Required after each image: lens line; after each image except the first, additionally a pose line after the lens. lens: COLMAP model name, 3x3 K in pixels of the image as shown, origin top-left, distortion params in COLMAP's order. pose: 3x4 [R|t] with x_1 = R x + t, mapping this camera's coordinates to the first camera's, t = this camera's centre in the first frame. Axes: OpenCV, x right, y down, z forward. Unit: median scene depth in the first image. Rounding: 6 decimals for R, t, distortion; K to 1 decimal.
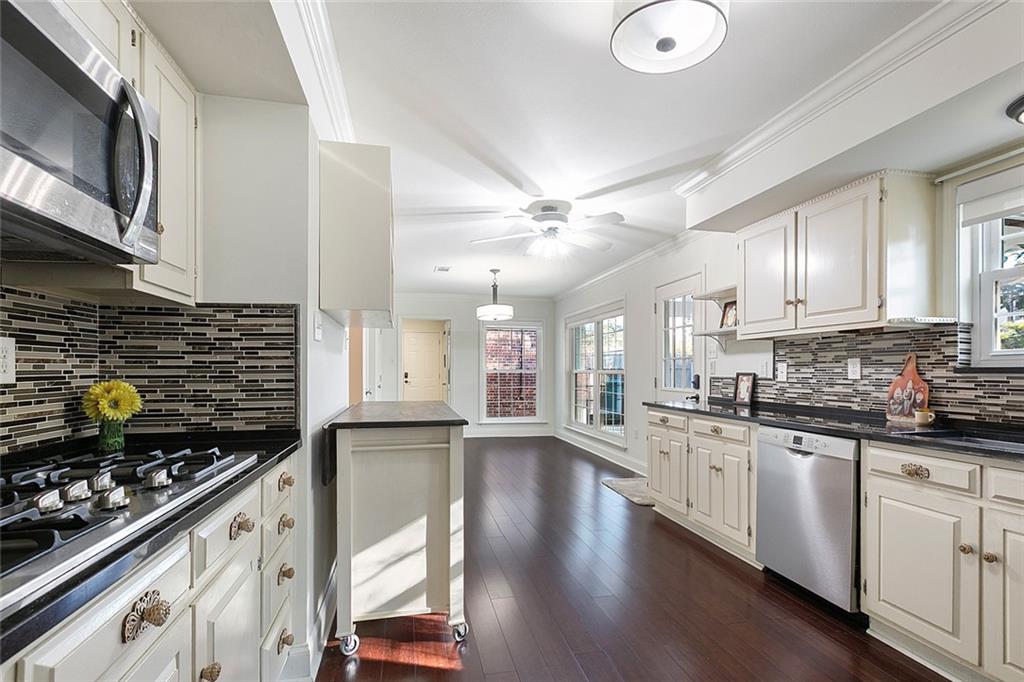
lens RADIAL K [[470.0, 0, 503.6], [0, 470.0, 371.6], [0, 0, 1]] dist [0.011323, -0.000097]
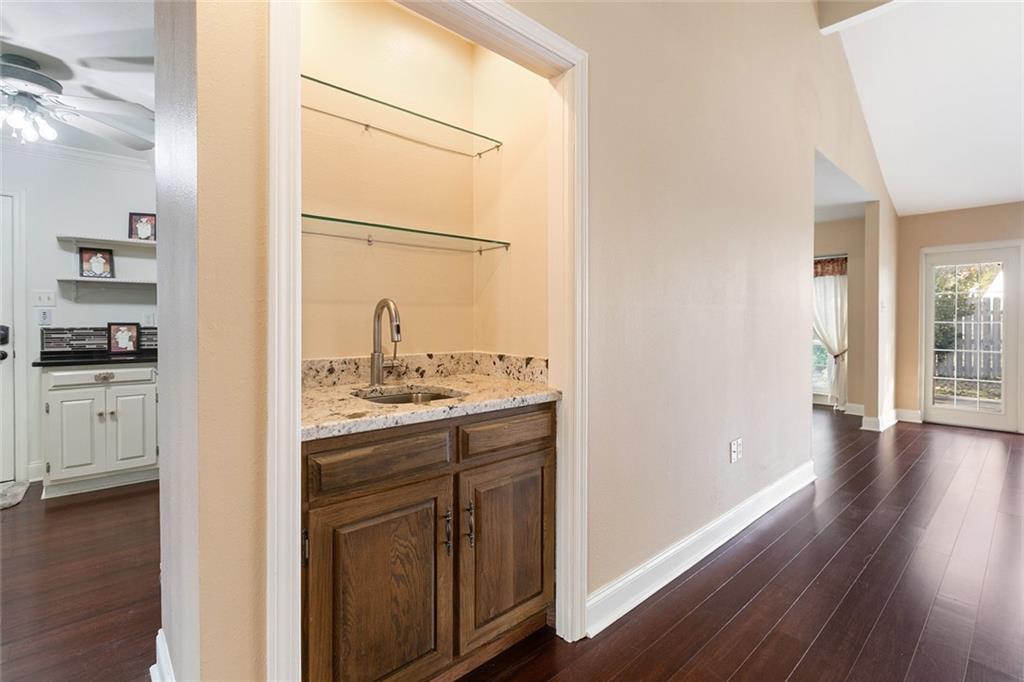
lens RADIAL K [[470.0, 0, 511.0], [0, 470.0, 325.6], [0, 0, 1]] dist [0.011323, -0.000097]
pose [[-0.501129, -0.009389, 0.865322, -0.787480], [0.001897, 0.999927, 0.011948, -0.002354], [-0.865371, 0.007629, -0.501075, 0.769262]]
